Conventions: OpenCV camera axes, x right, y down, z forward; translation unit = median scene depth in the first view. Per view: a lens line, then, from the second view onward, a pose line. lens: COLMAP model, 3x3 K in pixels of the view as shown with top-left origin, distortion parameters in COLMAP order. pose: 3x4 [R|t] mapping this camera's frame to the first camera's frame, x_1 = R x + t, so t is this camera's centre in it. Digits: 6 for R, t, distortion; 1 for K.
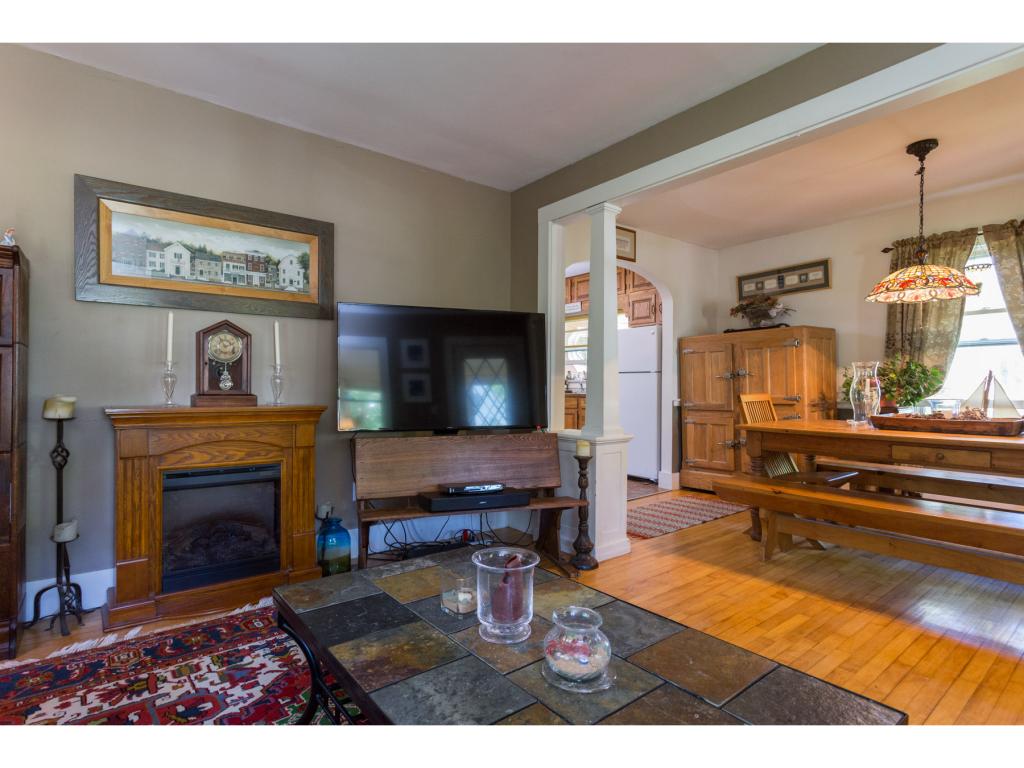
lens RADIAL K [[531.6, 0, 517.5], [0, 531.6, 387.6], [0, 0, 1]] dist [-0.008388, 0.004007]
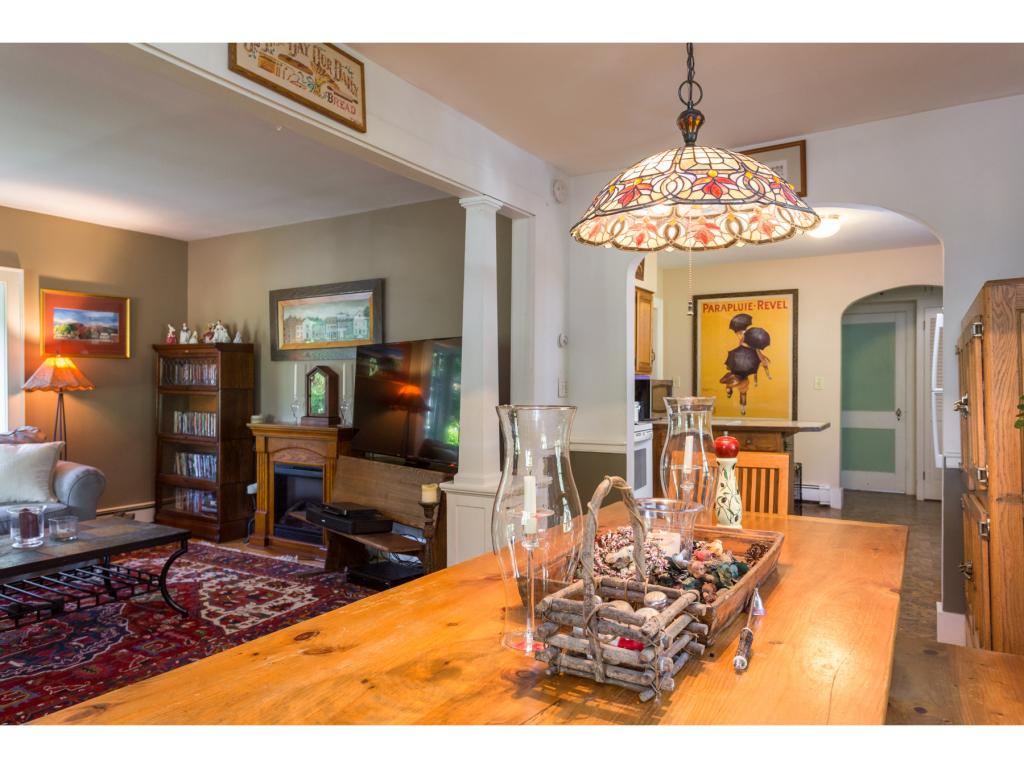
lens RADIAL K [[671.2, 0, 511.9], [0, 671.2, 390.1], [0, 0, 1]] dist [-0.017070, 0.001771]
pose [[0.354845, 0.003104, -0.934920, 1.355052], [0.000597, 0.999994, 0.003547, -0.065374], [0.934925, -0.001817, 0.354841, 0.830912]]
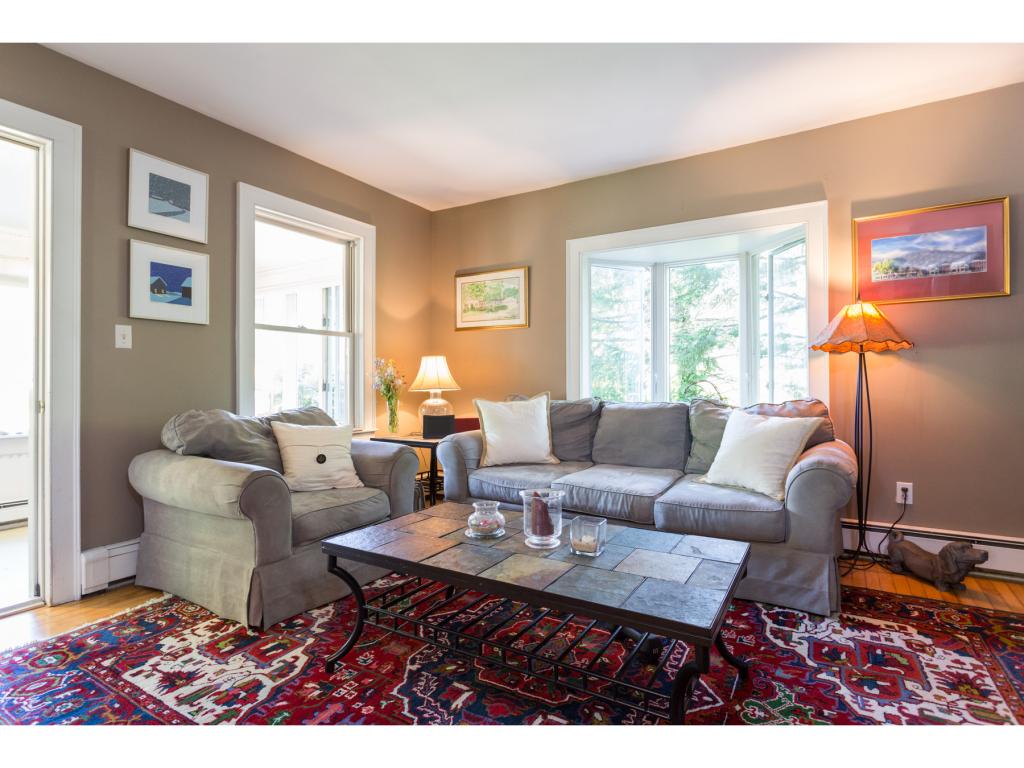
lens RADIAL K [[531.6, 0, 518.1], [0, 531.6, 378.4], [0, 0, 1]] dist [-0.008388, 0.004007]
pose [[-0.939536, -0.003654, -0.342430, 0.249415], [-0.000513, 0.999957, -0.009261, 0.006366], [0.342449, -0.008525, -0.939498, 1.067017]]
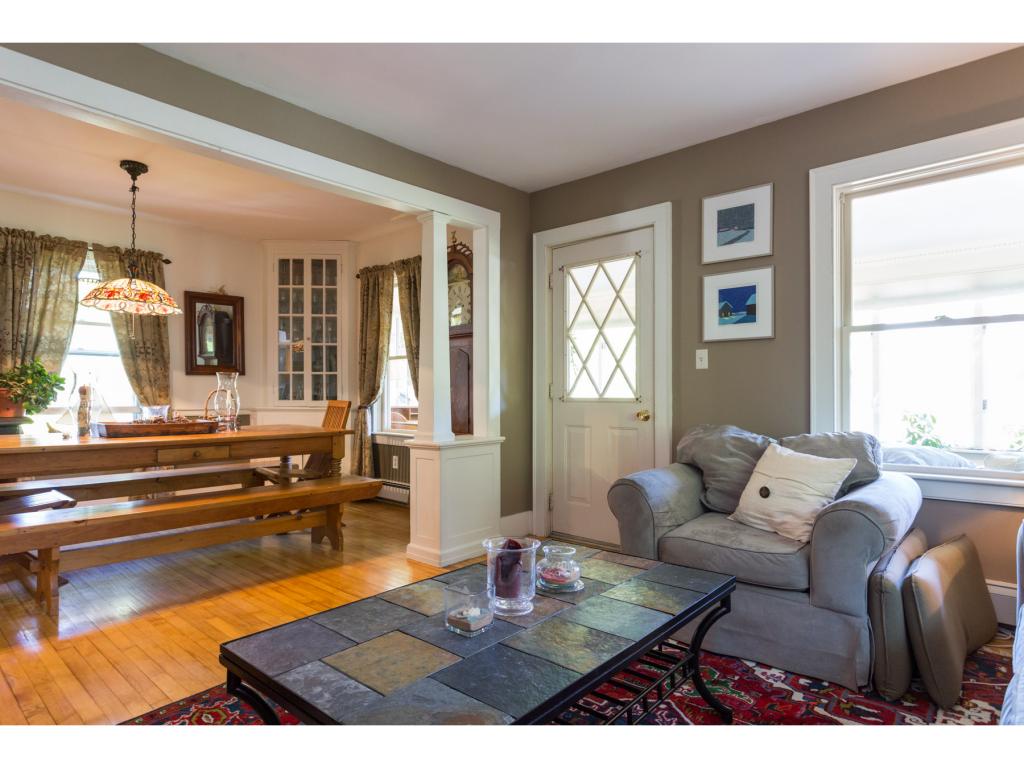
lens RADIAL K [[566.5, 0, 504.1], [0, 566.5, 393.3], [0, 0, 1]] dist [0.006150, -0.006494]
pose [[-0.164907, 0.000227, 0.986309, -0.549544], [0.000492, 1.000000, -0.000148, -0.004015], [-0.986309, 0.000461, -0.164907, 0.539375]]
